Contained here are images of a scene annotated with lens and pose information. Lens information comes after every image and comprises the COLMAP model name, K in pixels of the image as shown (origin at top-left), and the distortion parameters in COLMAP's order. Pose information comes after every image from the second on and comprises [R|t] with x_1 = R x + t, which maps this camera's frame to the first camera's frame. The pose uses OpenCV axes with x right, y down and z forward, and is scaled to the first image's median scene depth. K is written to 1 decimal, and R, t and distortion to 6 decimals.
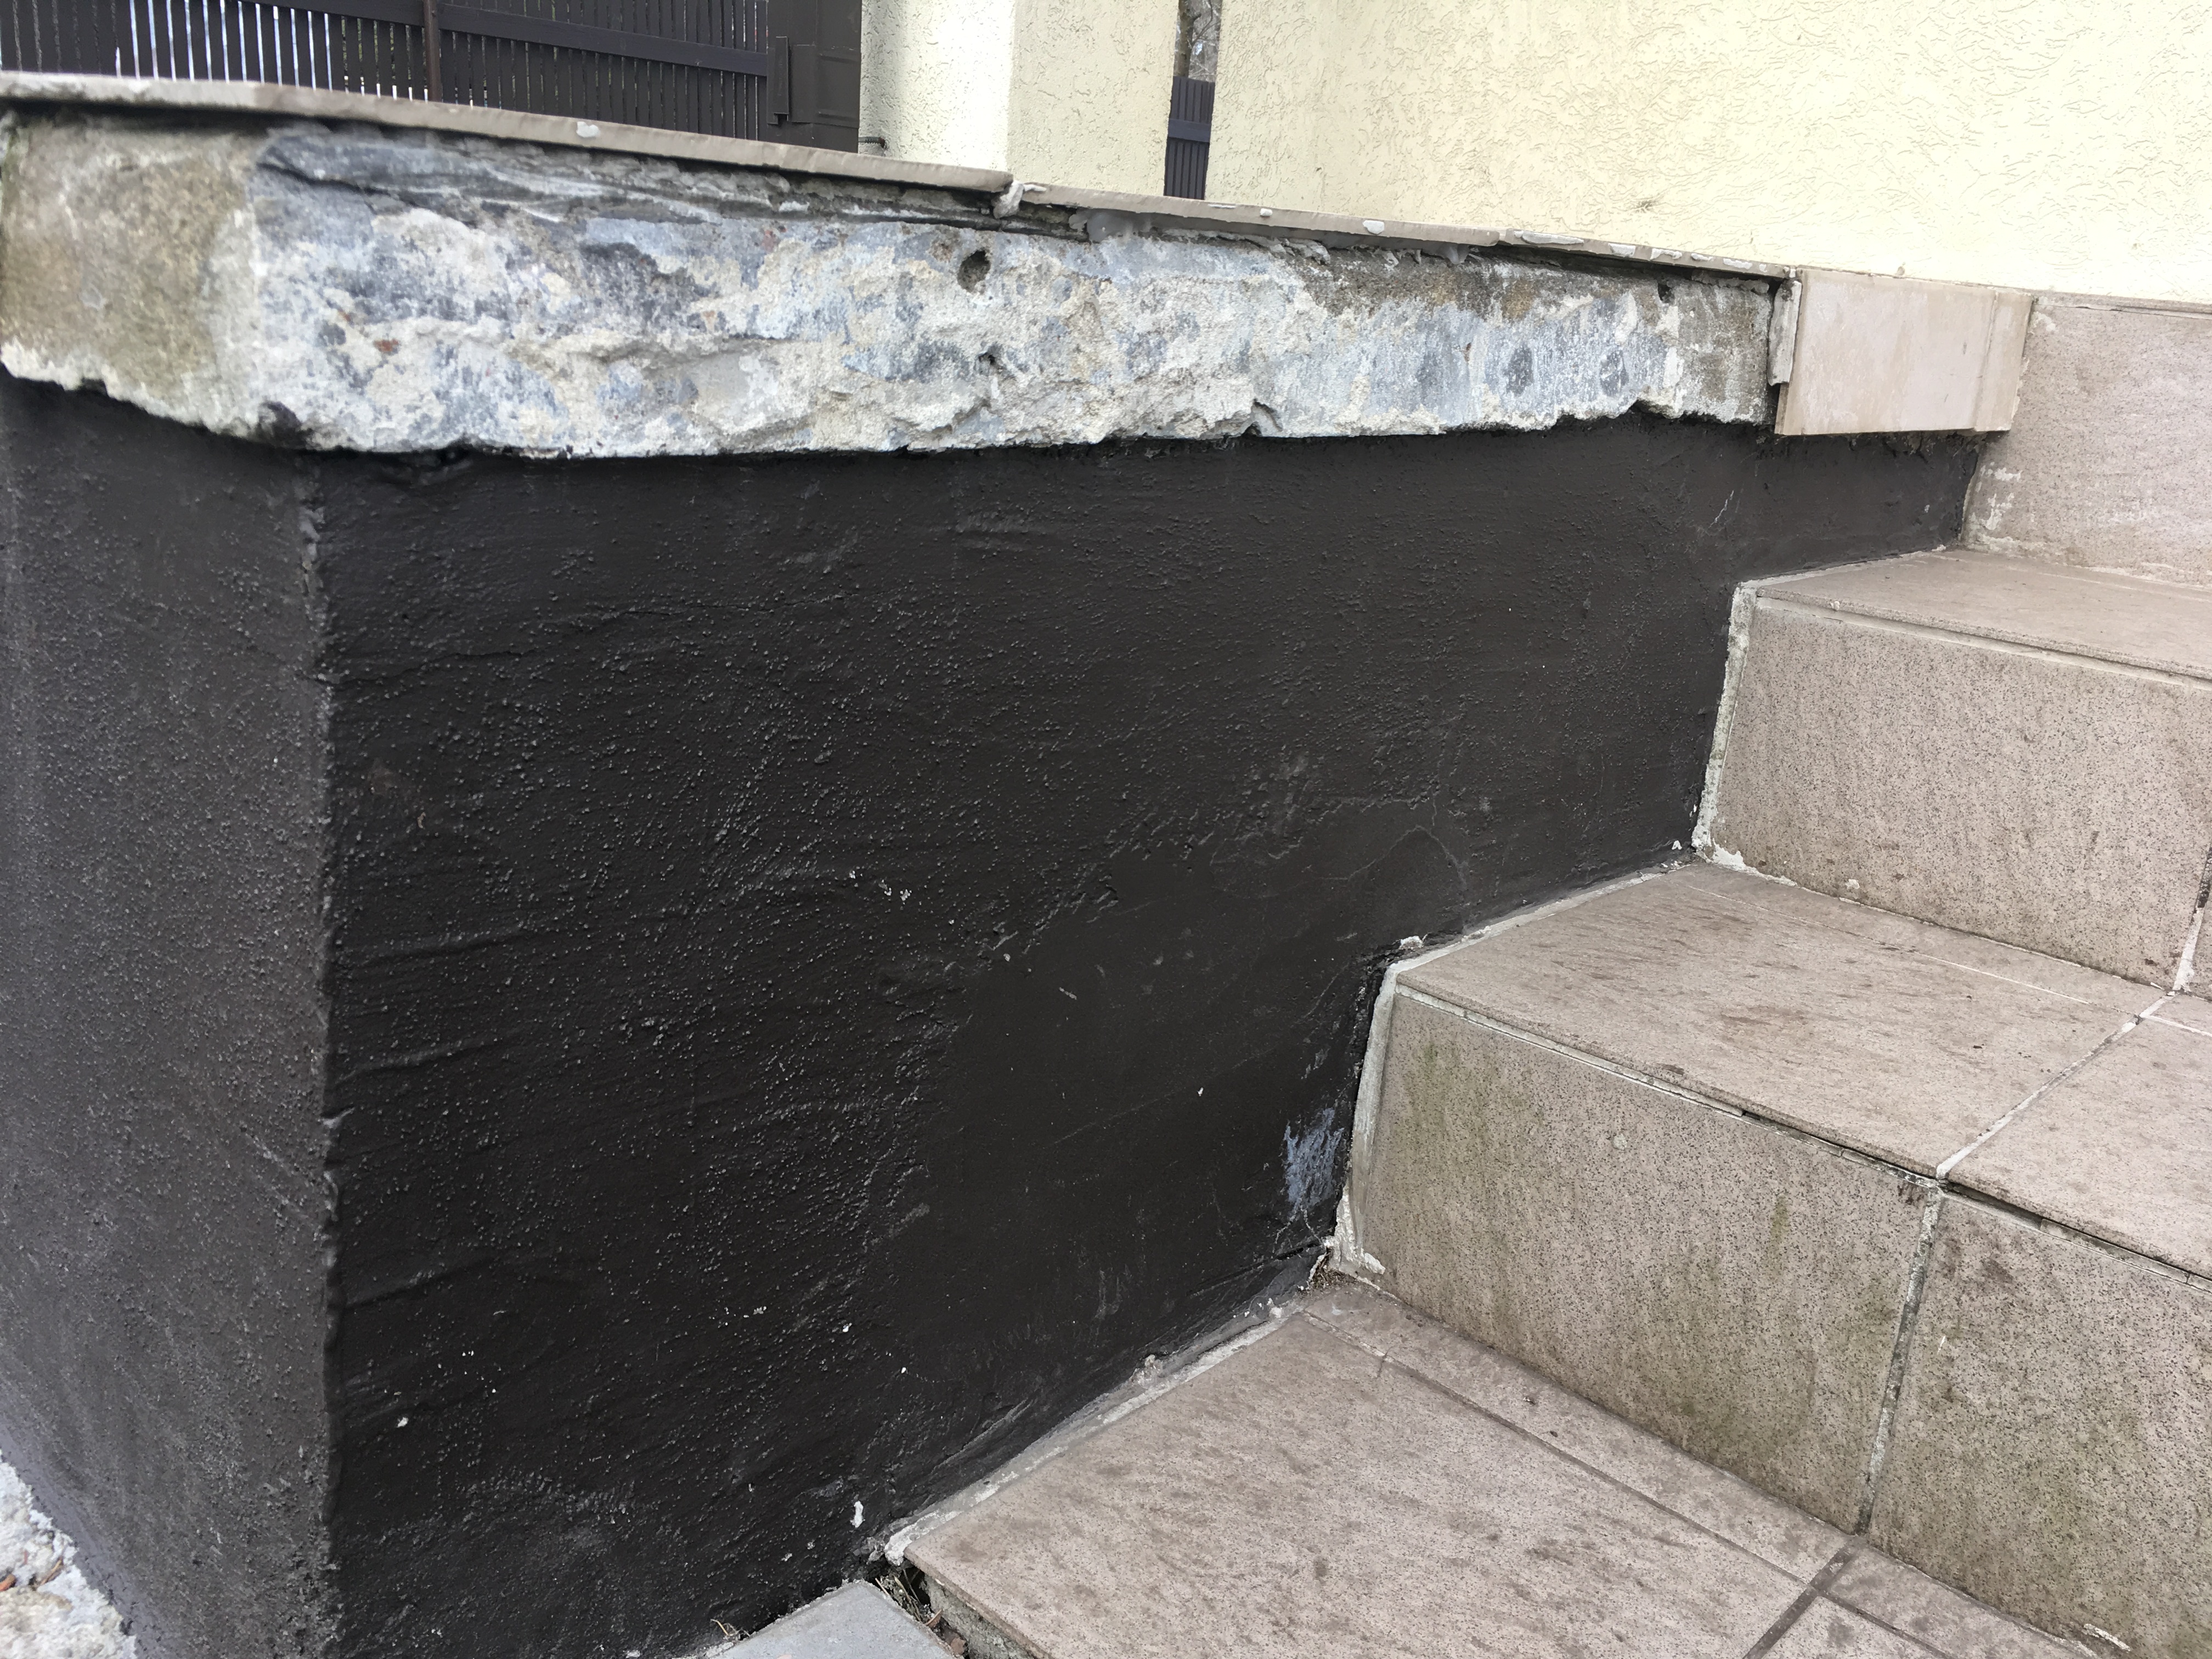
lens RADIAL K [[1888.7, 0, 1106.0], [0, 1888.7, 829.5], [0, 0, 1]] dist [0.084985, -0.138170]
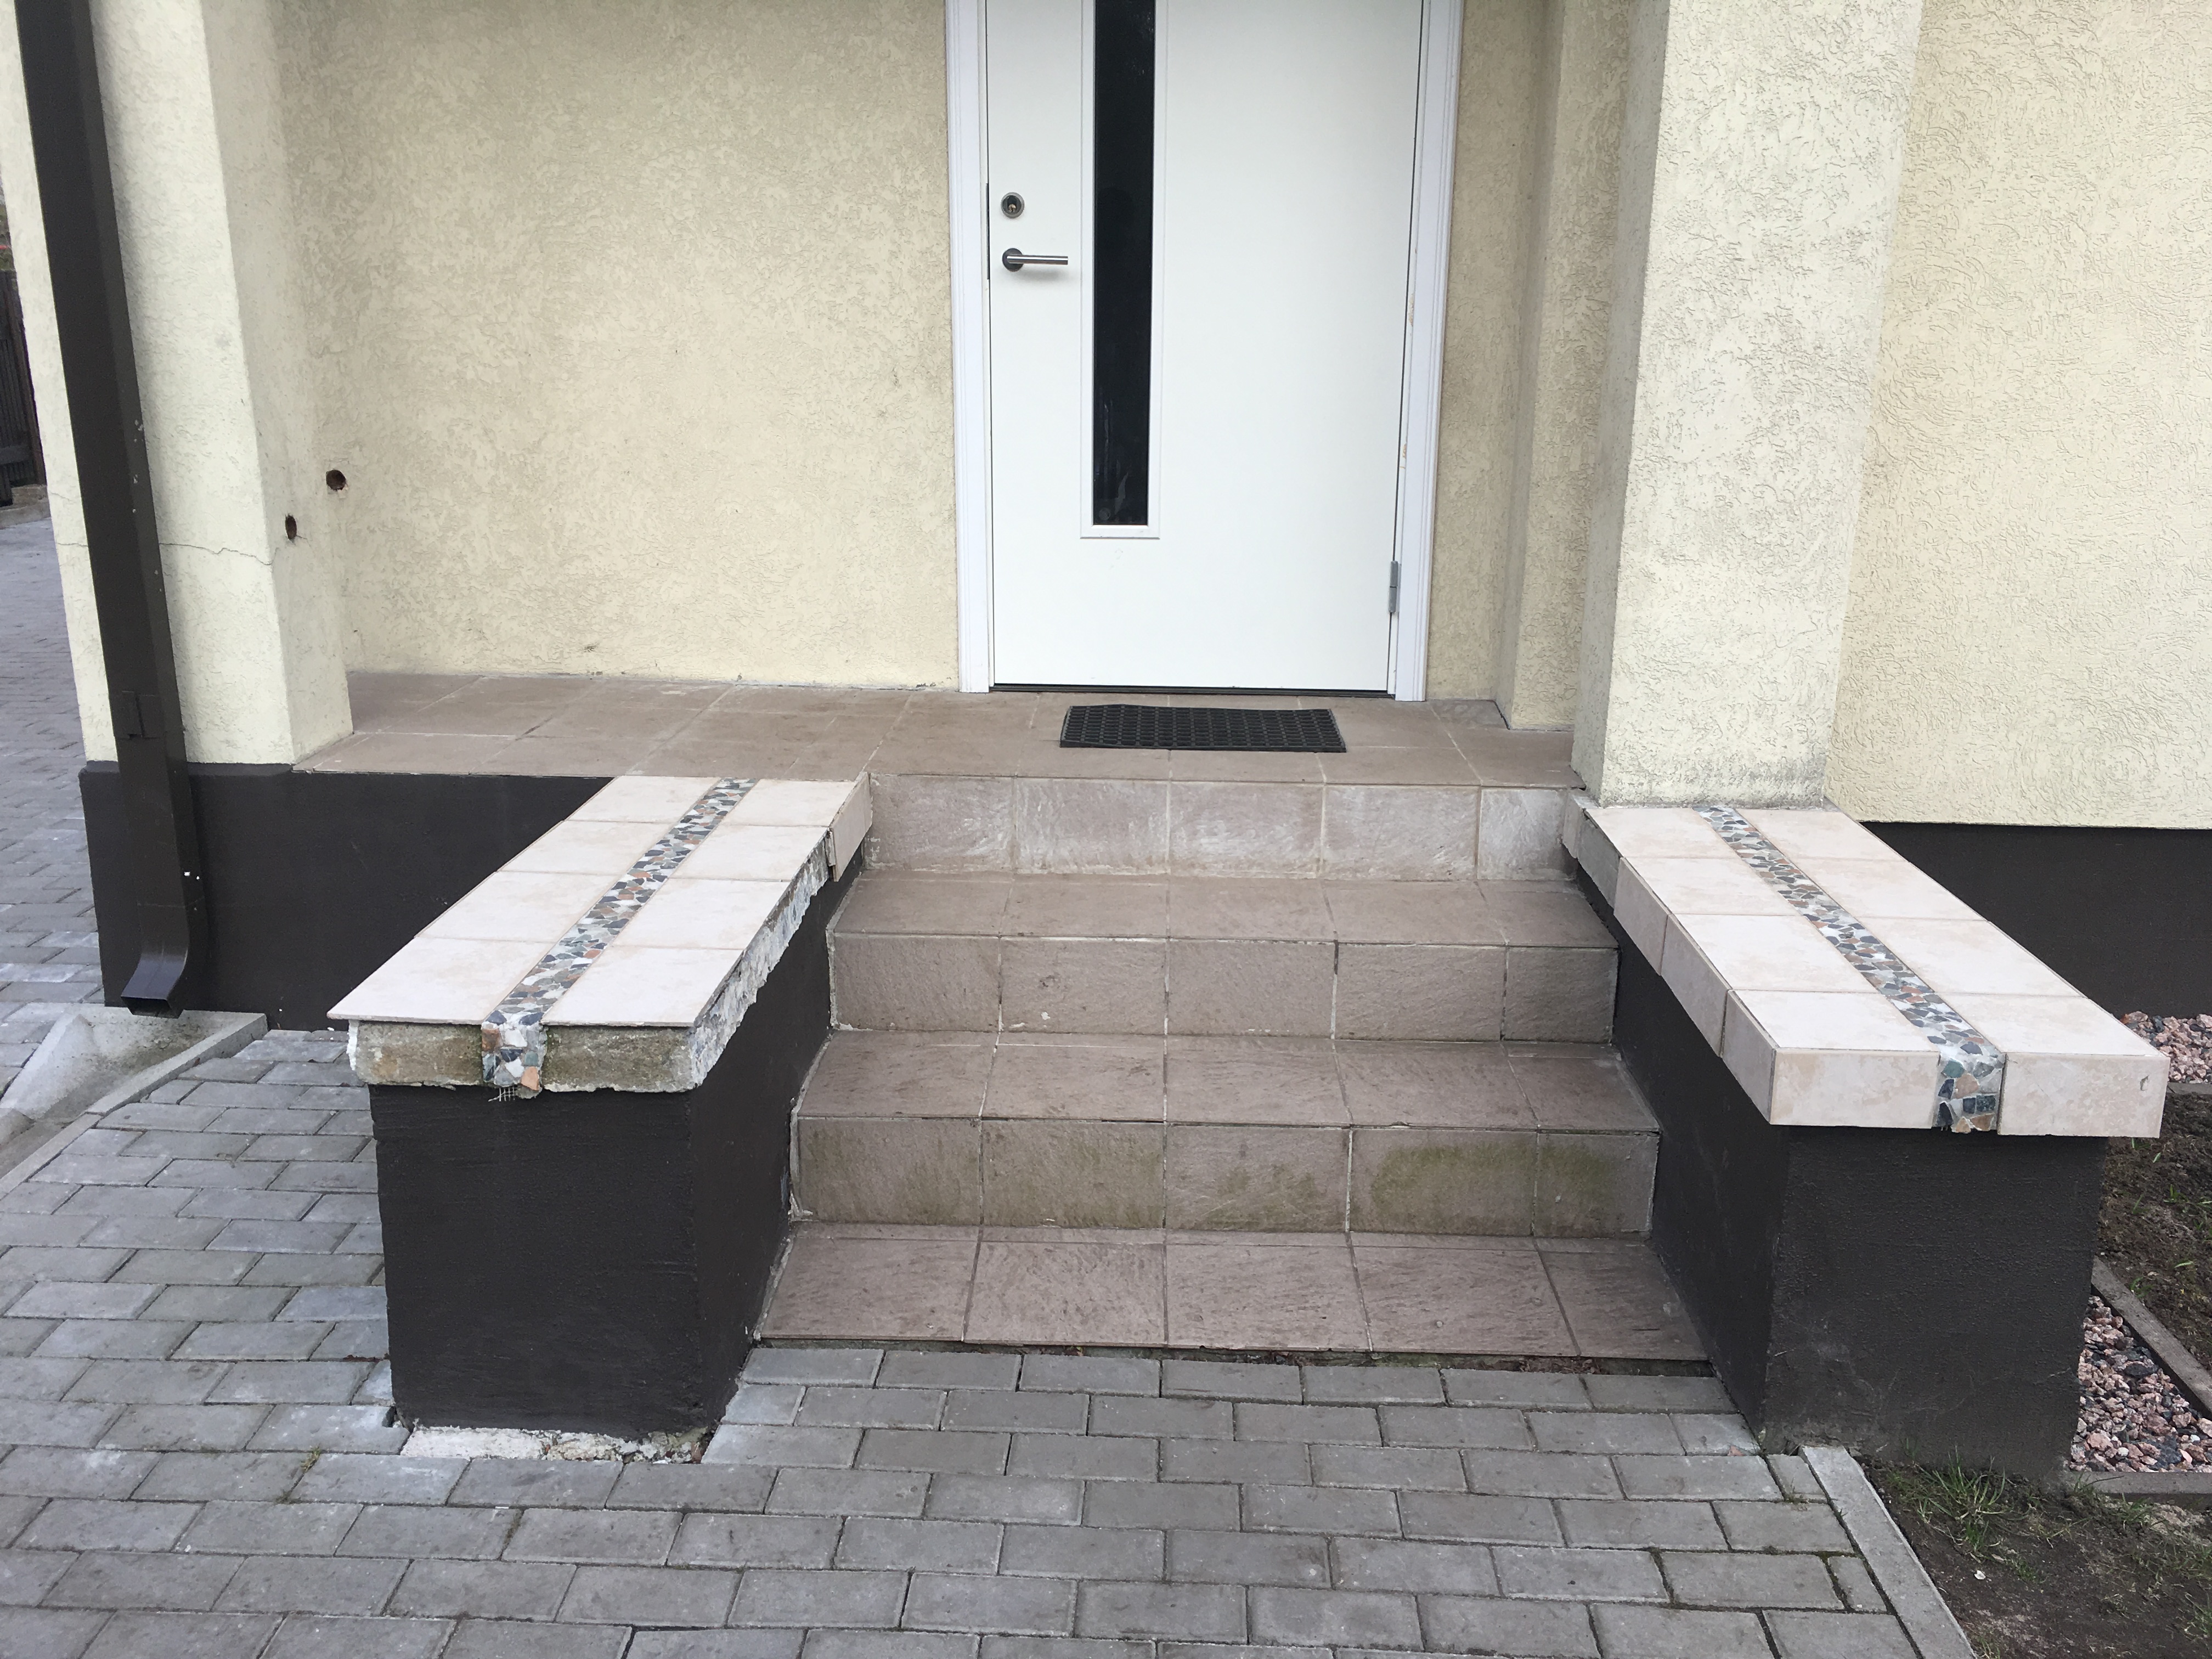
lens RADIAL K [[1872.0, 0, 1106.0], [0, 1872.0, 829.5], [0, 0, 1]] dist [0.079355, -0.105678]
pose [[0.744508, -0.245310, 0.620911, -0.965660], [0.241322, 0.966045, 0.092306, -0.407171], [-0.622472, 0.081117, 0.778427, -1.293087]]
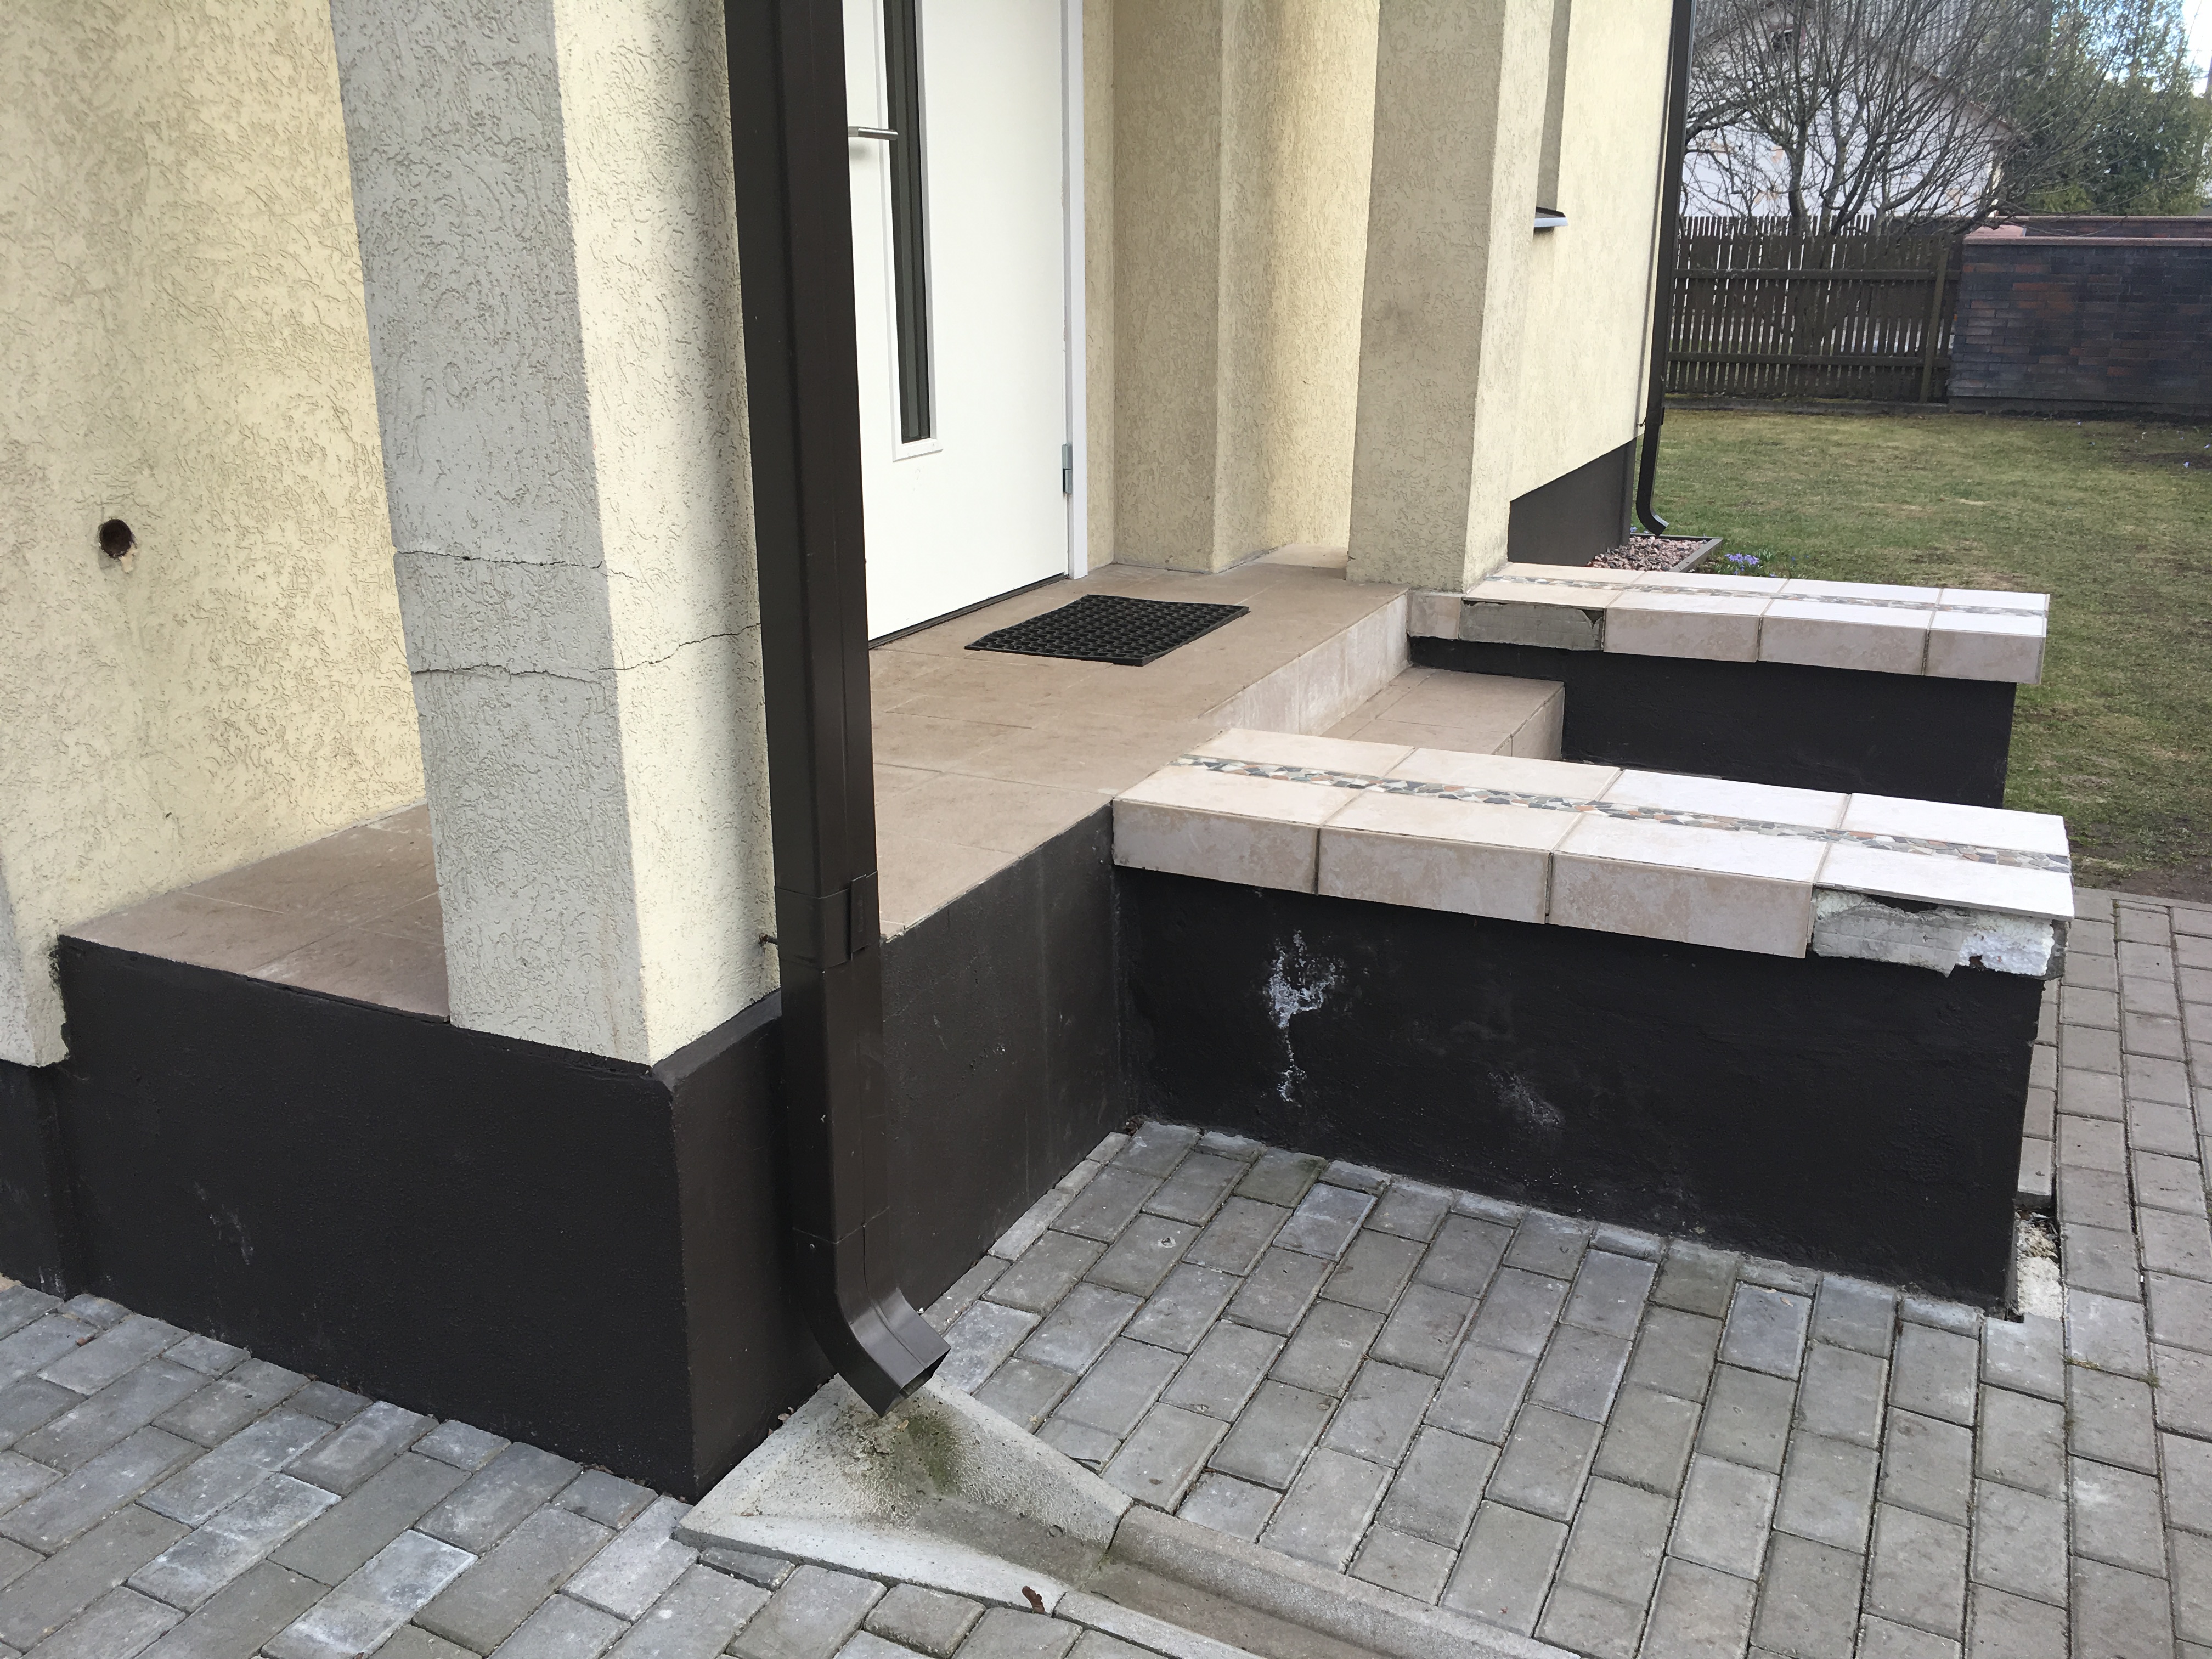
lens RADIAL K [[1872.0, 0, 1106.0], [0, 1872.0, 829.5], [0, 0, 1]] dist [0.079355, -0.105678]
pose [[-0.314921, -0.365639, 0.875861, -1.670002], [0.262363, 0.853322, 0.450563, -1.351787], [-0.912135, 0.371685, -0.172799, 1.708272]]
